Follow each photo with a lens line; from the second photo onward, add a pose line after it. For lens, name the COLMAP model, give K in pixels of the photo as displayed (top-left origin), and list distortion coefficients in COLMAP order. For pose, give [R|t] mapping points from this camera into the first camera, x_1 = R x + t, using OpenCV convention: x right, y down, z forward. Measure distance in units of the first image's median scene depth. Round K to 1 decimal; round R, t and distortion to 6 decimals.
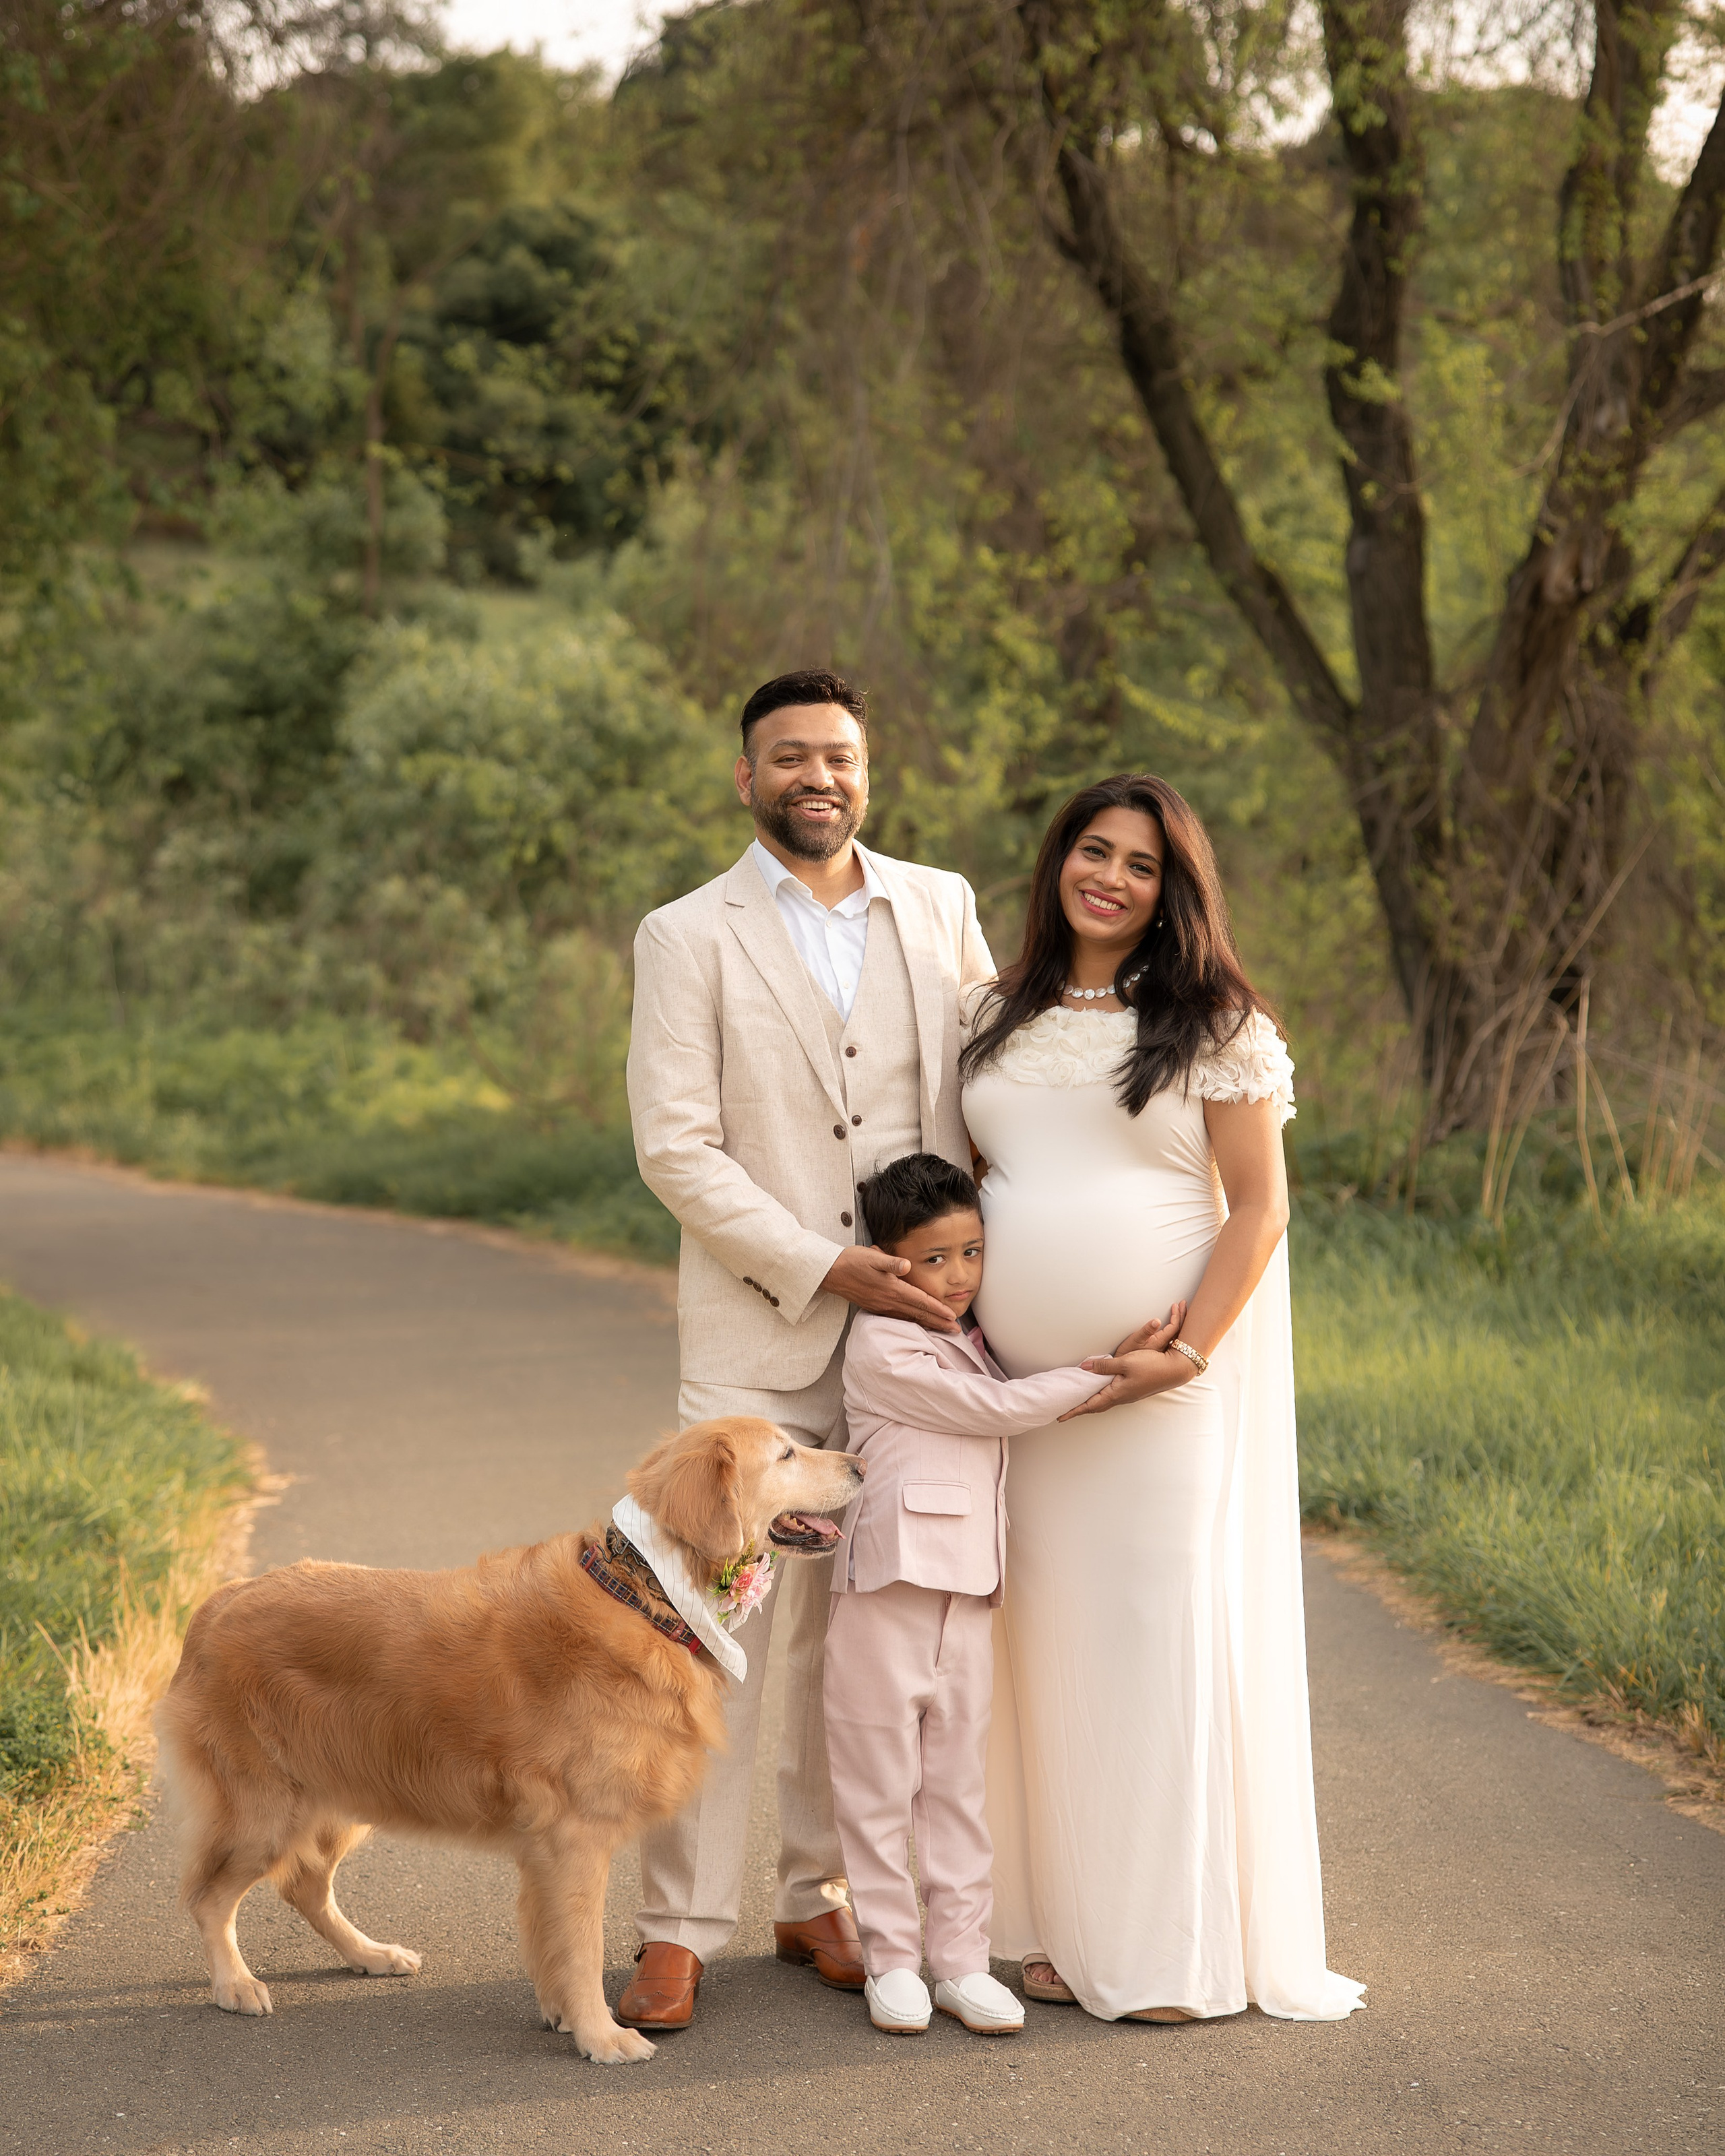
lens RADIAL K [[4754.6, 0, 862.5], [0, 4754.6, 1078.0], [0, 0, 1]] dist [-0.013031, 0.363979]
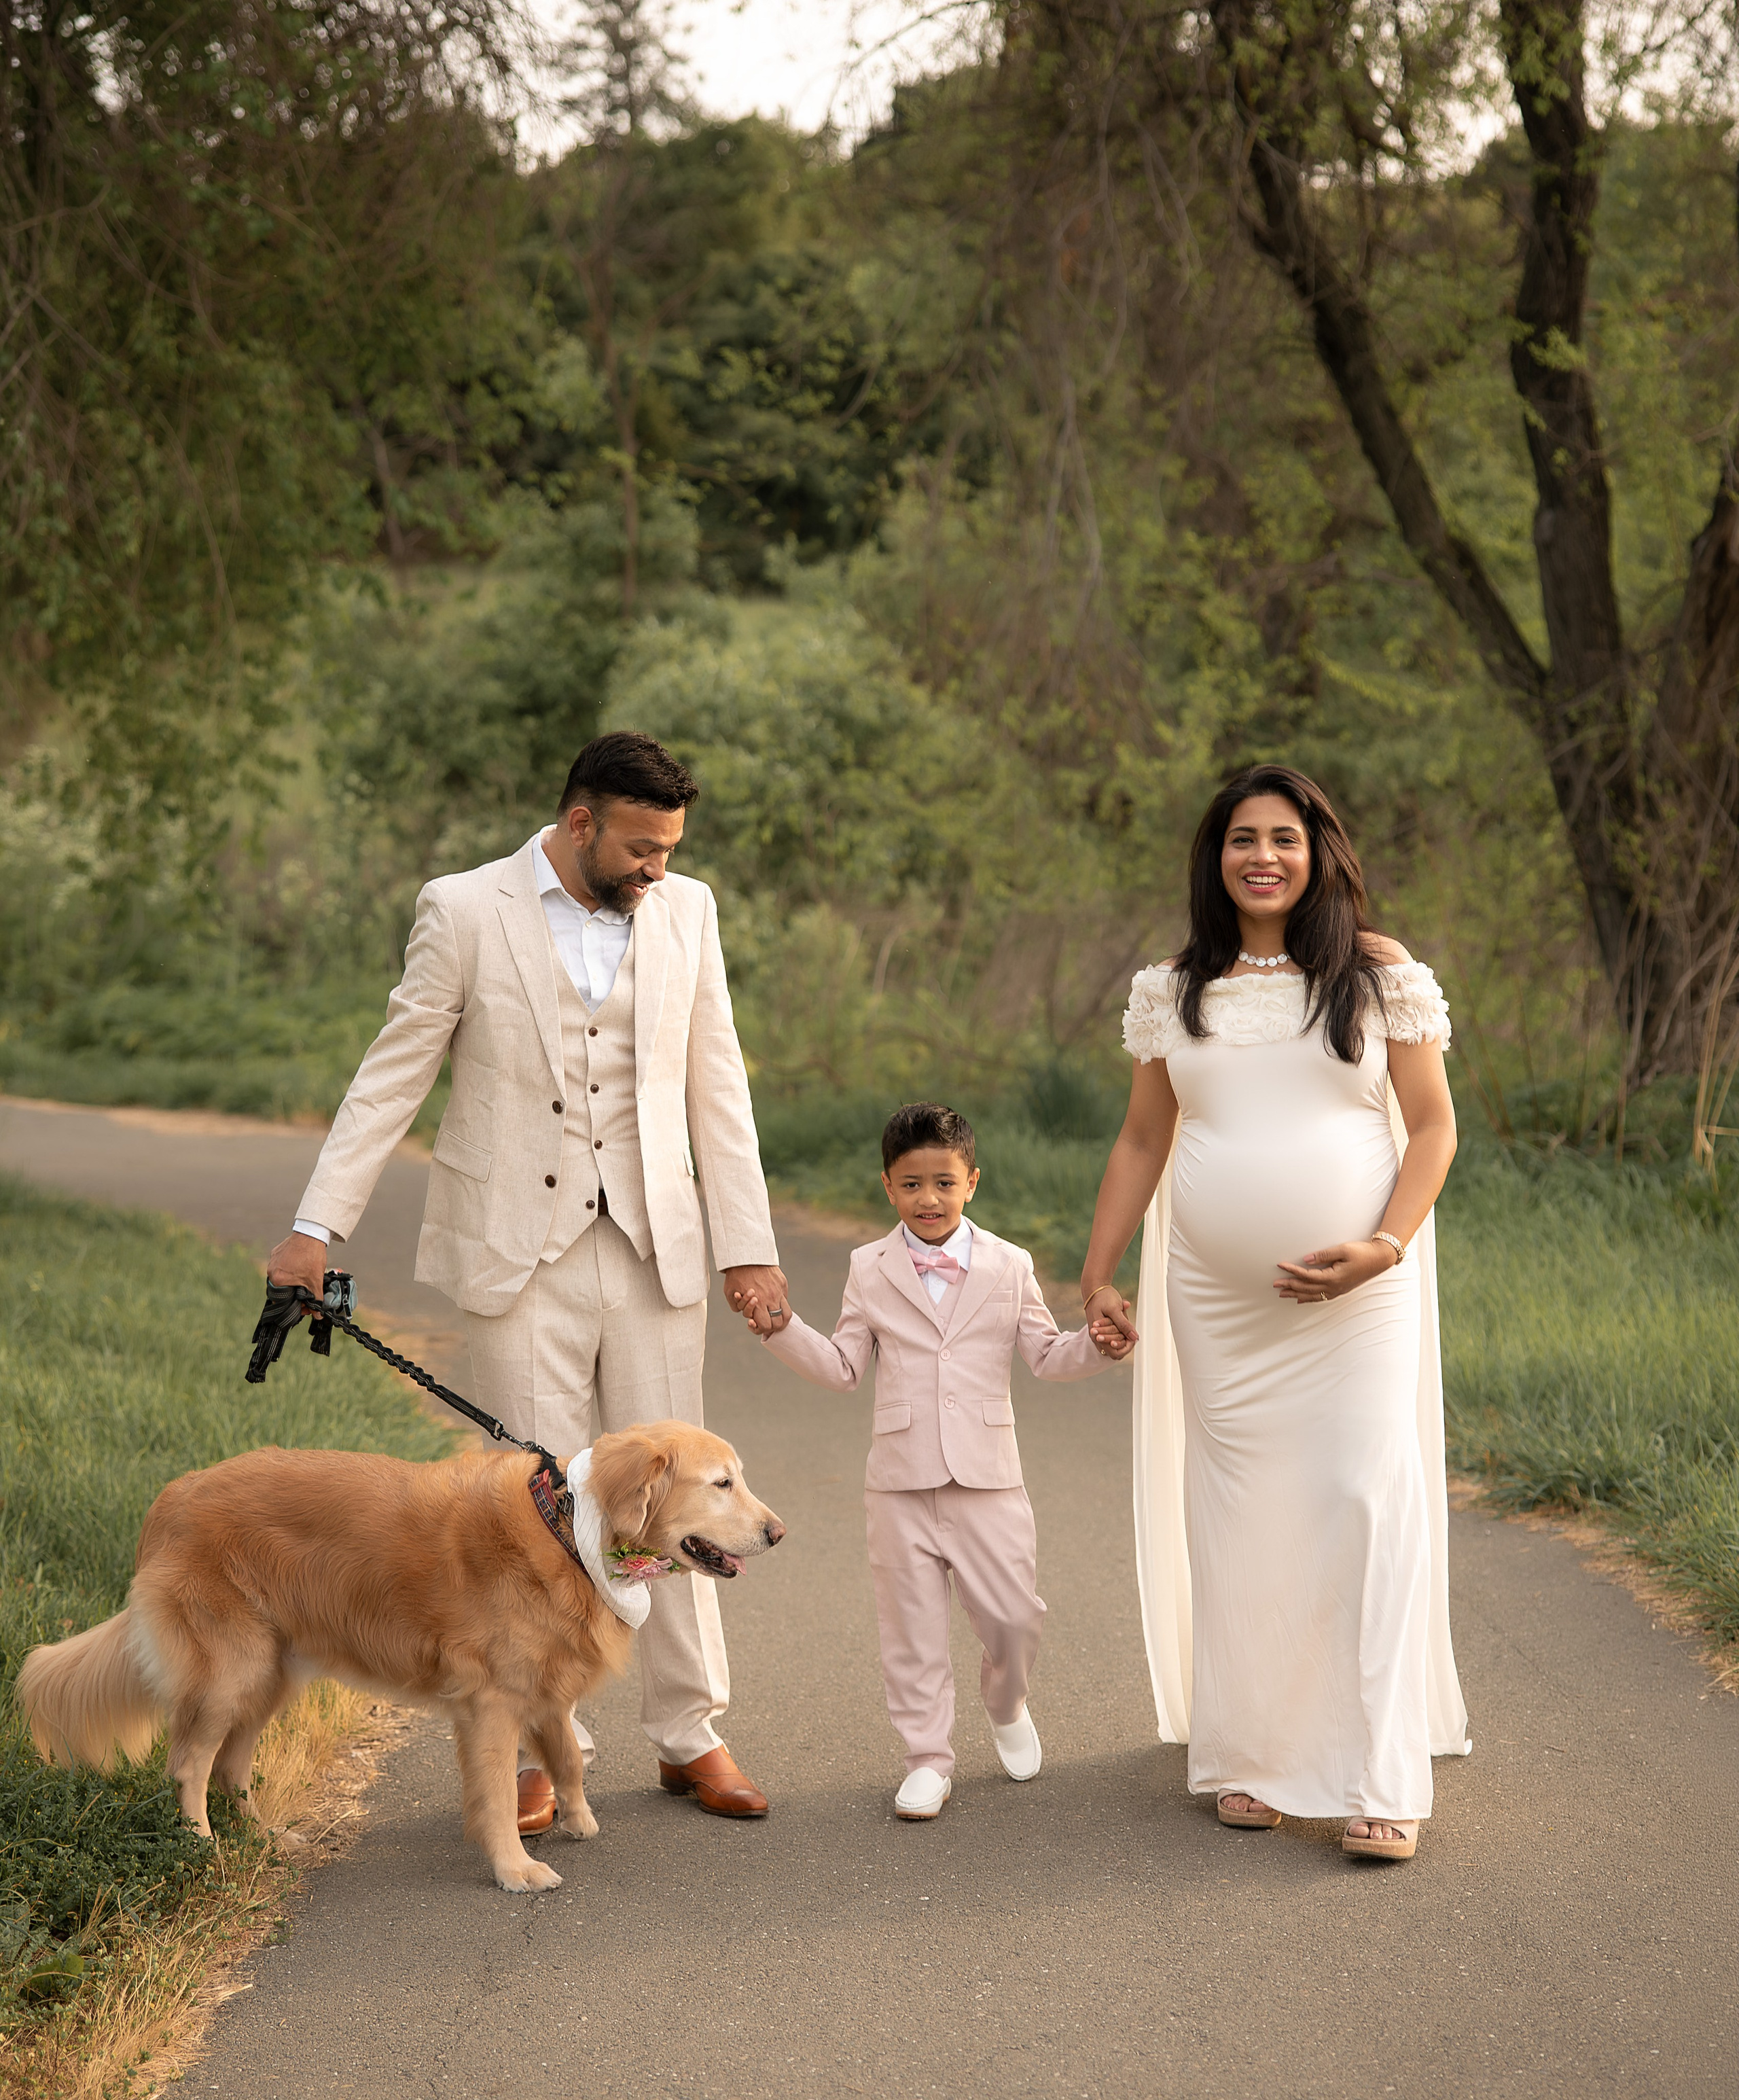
lens RADIAL K [[3962.4, 0, 871.1], [0, 3962.4, 1145.9], [0, 0, 1]] dist [0.021312, 0.068107]
pose [[0.997965, -0.025668, -0.058362, 0.002890], [0.027633, 0.999069, 0.033118, -0.006159], [0.057458, -0.034663, 0.997746, 0.110317]]
